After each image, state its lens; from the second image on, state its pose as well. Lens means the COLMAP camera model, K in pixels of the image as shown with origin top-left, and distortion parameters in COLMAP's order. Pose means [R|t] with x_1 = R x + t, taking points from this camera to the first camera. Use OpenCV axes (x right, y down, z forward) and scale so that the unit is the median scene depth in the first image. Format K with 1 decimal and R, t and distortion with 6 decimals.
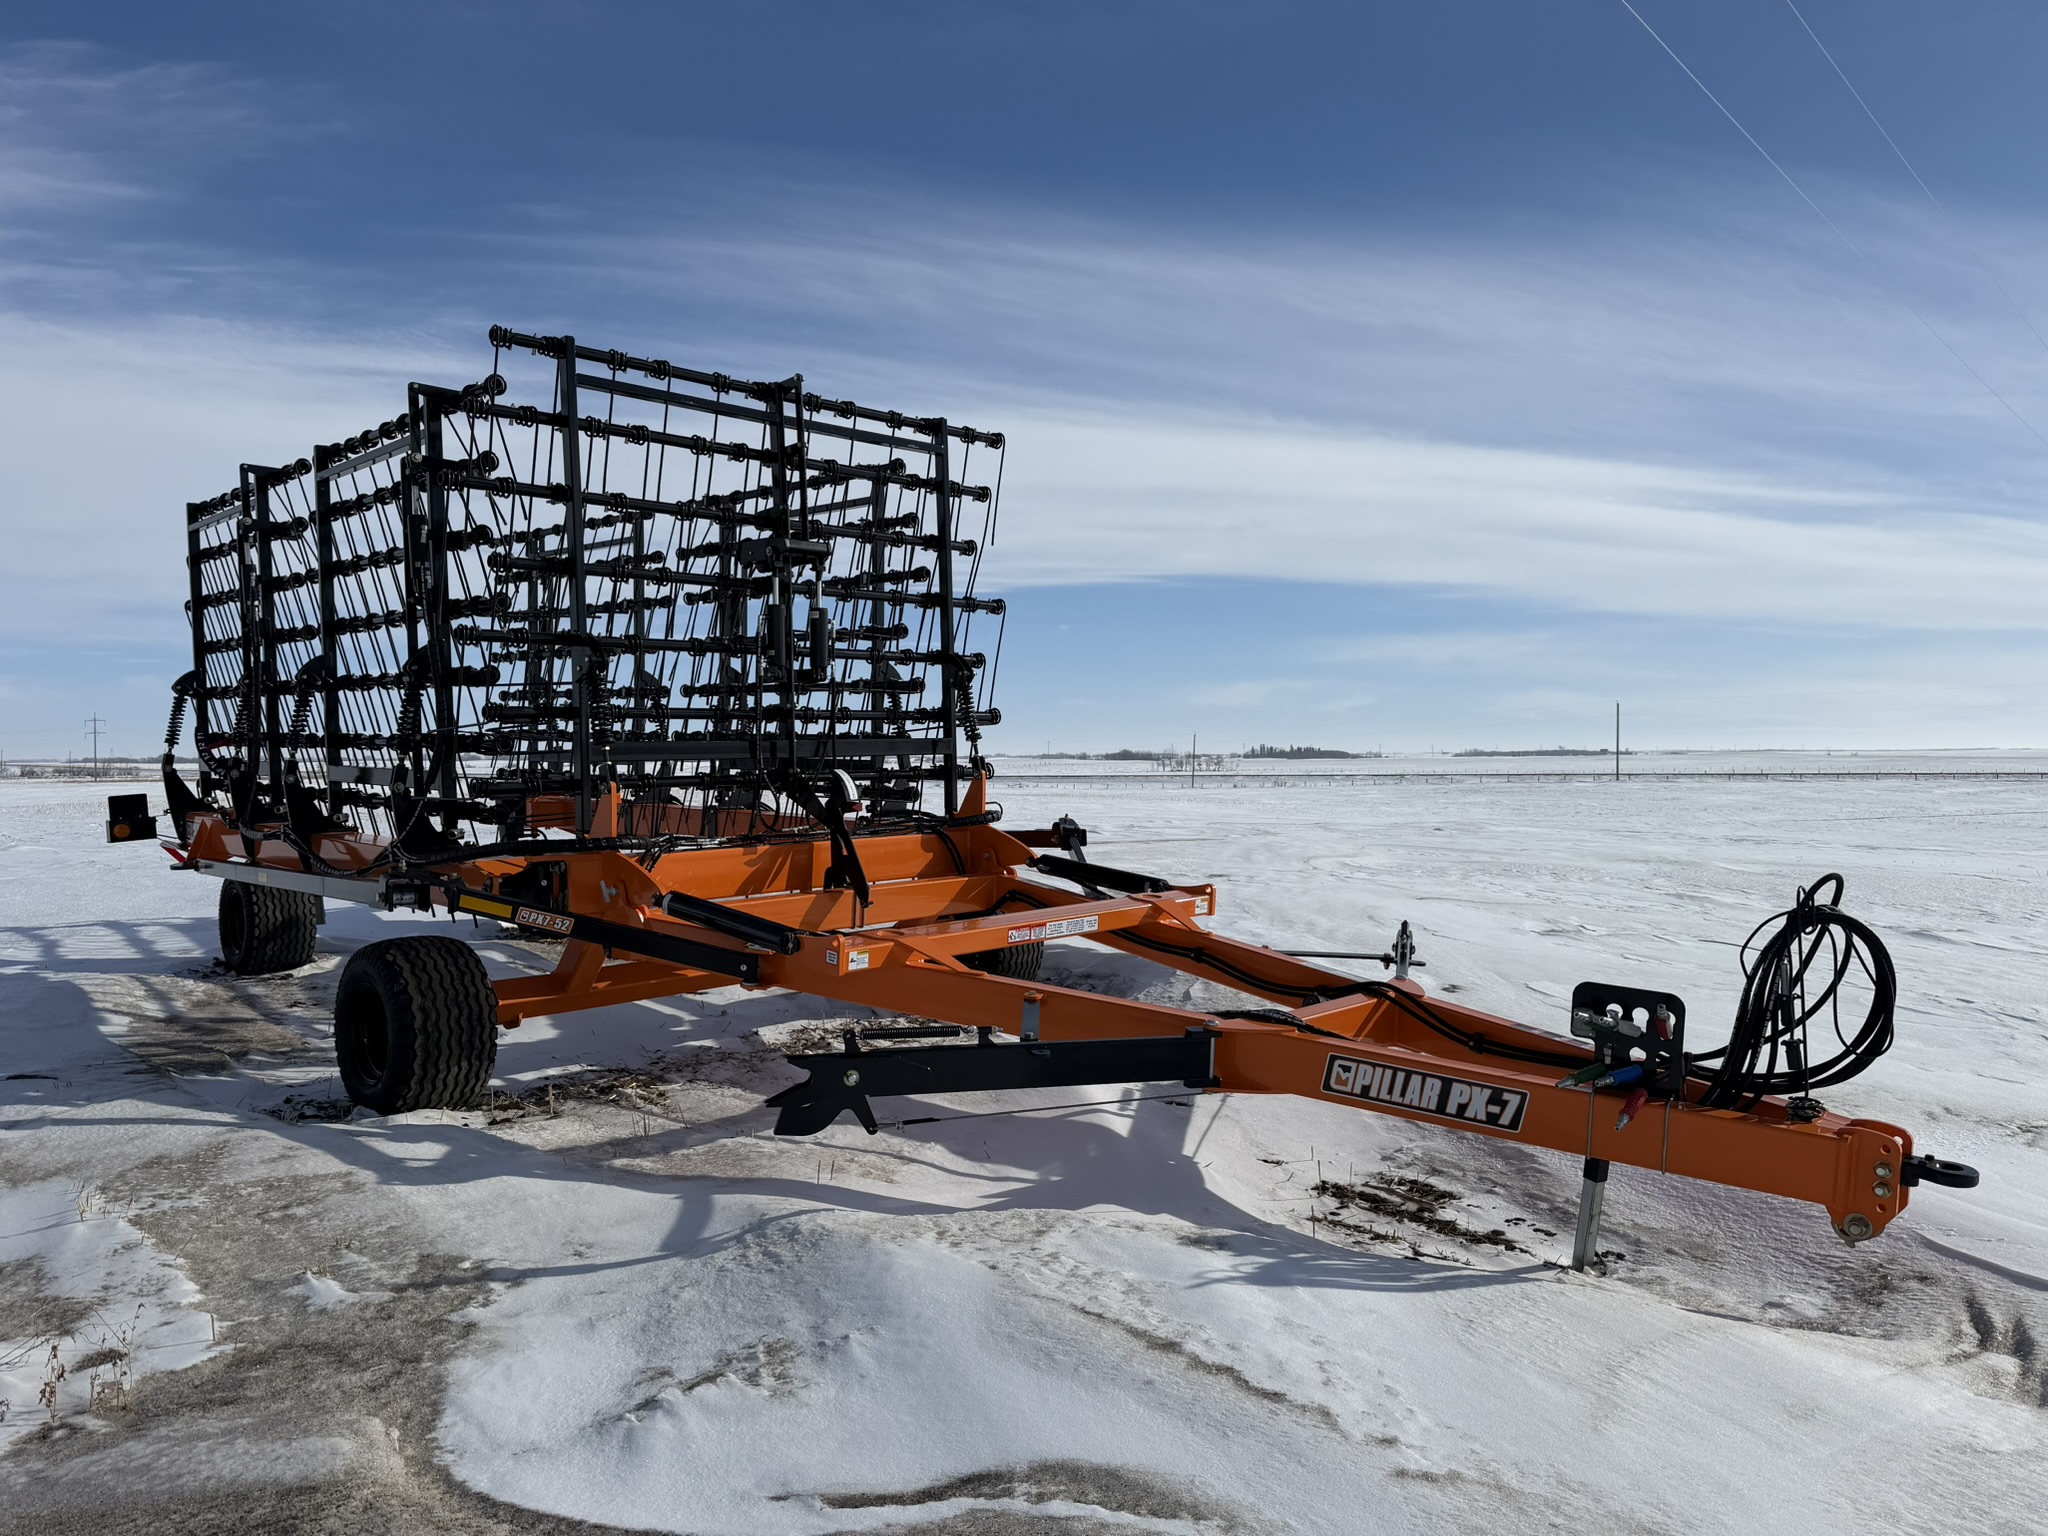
lens RADIAL K [[1430.5, 0, 1034.7], [0, 1430.5, 763.5], [0, 0, 1]] dist [-0.000972, -0.000605]
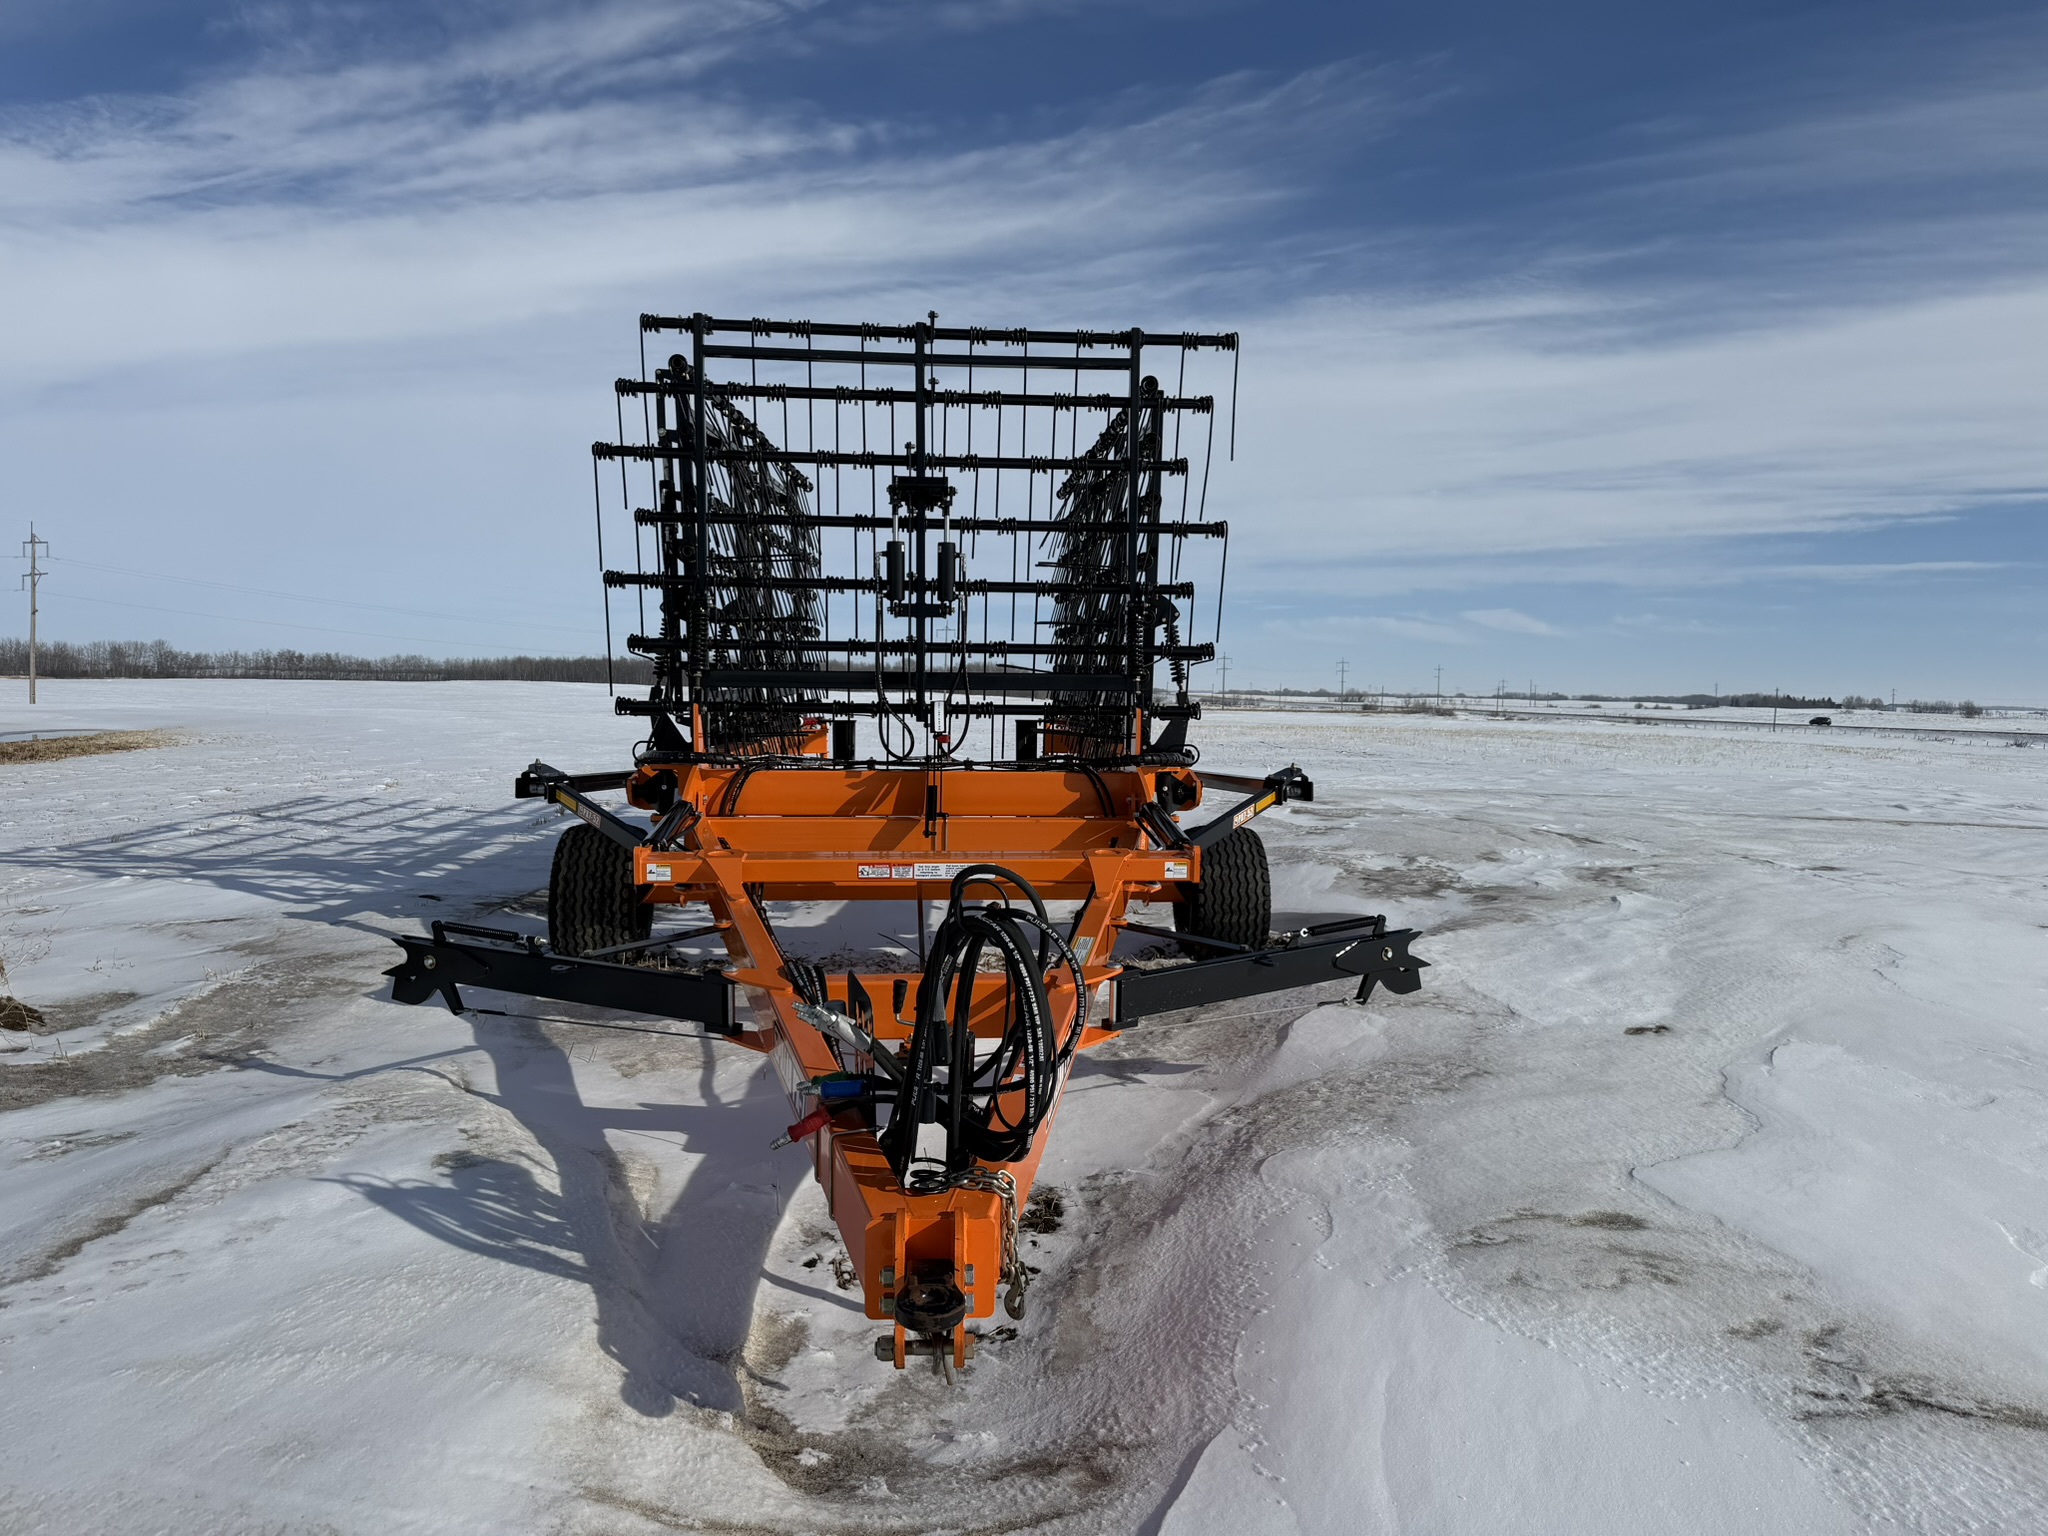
lens RADIAL K [[1430.5, 0, 1034.9], [0, 1430.5, 772.0], [0, 0, 1]] dist [-0.000972, -0.000605]
pose [[0.749915, 0.059593, -0.658845, 0.504277], [-0.028074, 0.997904, 0.058307, -0.005068], [0.660938, -0.025229, 0.750016, 0.237375]]
